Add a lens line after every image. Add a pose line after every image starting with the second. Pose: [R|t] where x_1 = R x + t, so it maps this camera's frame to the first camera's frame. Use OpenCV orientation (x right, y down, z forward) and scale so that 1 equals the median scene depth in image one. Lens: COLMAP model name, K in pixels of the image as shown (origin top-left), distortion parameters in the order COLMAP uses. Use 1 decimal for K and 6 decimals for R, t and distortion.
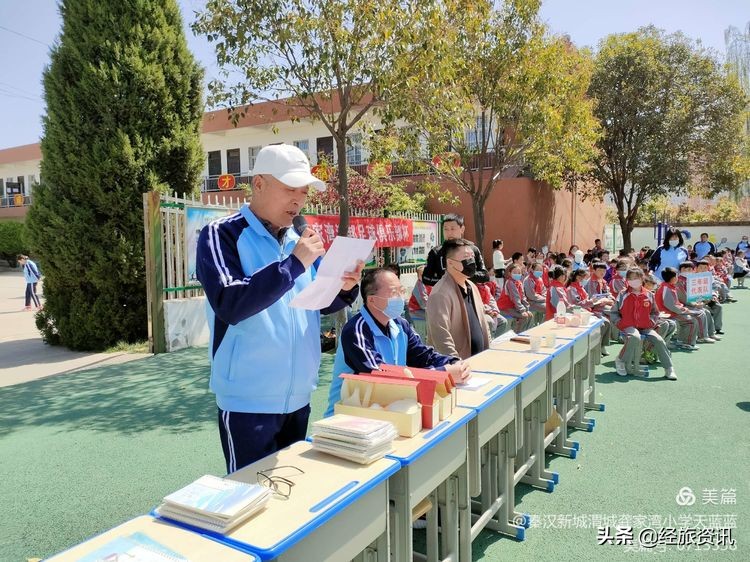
lens RADIAL K [[567.1, 0, 370.7], [0, 567.1, 280.7], [0, 0, 1]] dist [0.032546, -0.040448]
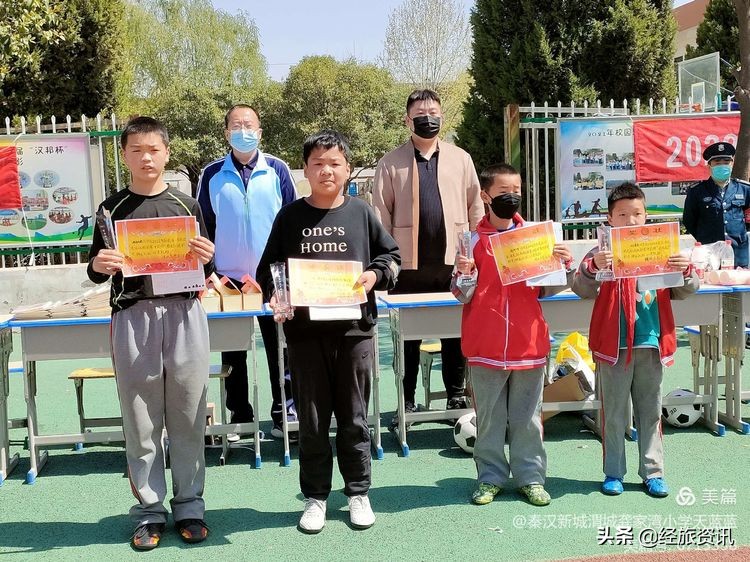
lens RADIAL K [[985.6, 0, 370.6], [0, 985.6, 281.7], [0, 0, 1]] dist [0.039218, 0.000000]
pose [[0.656020, 0.055531, -0.752698, 0.132689], [-0.014483, 0.998032, 0.061008, 0.002515], [0.754605, -0.029121, 0.655533, -0.016823]]
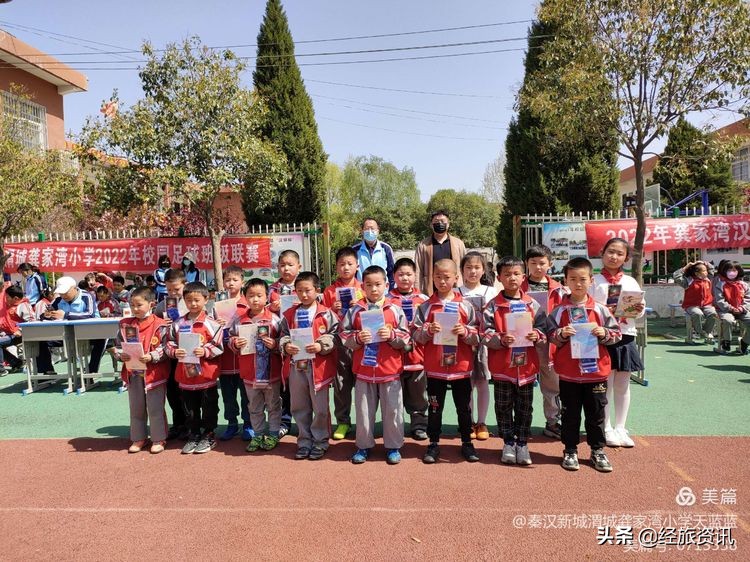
lens RADIAL K [[526.3, 0, 374.8], [0, 526.3, 287.5], [0, 0, 1]] dist [0.025432, -0.011983]
pose [[0.499452, 0.033058, -0.865710, 0.159950], [-0.024674, 0.999409, 0.023928, 0.003098], [0.865990, 0.009410, 0.499973, -0.009356]]
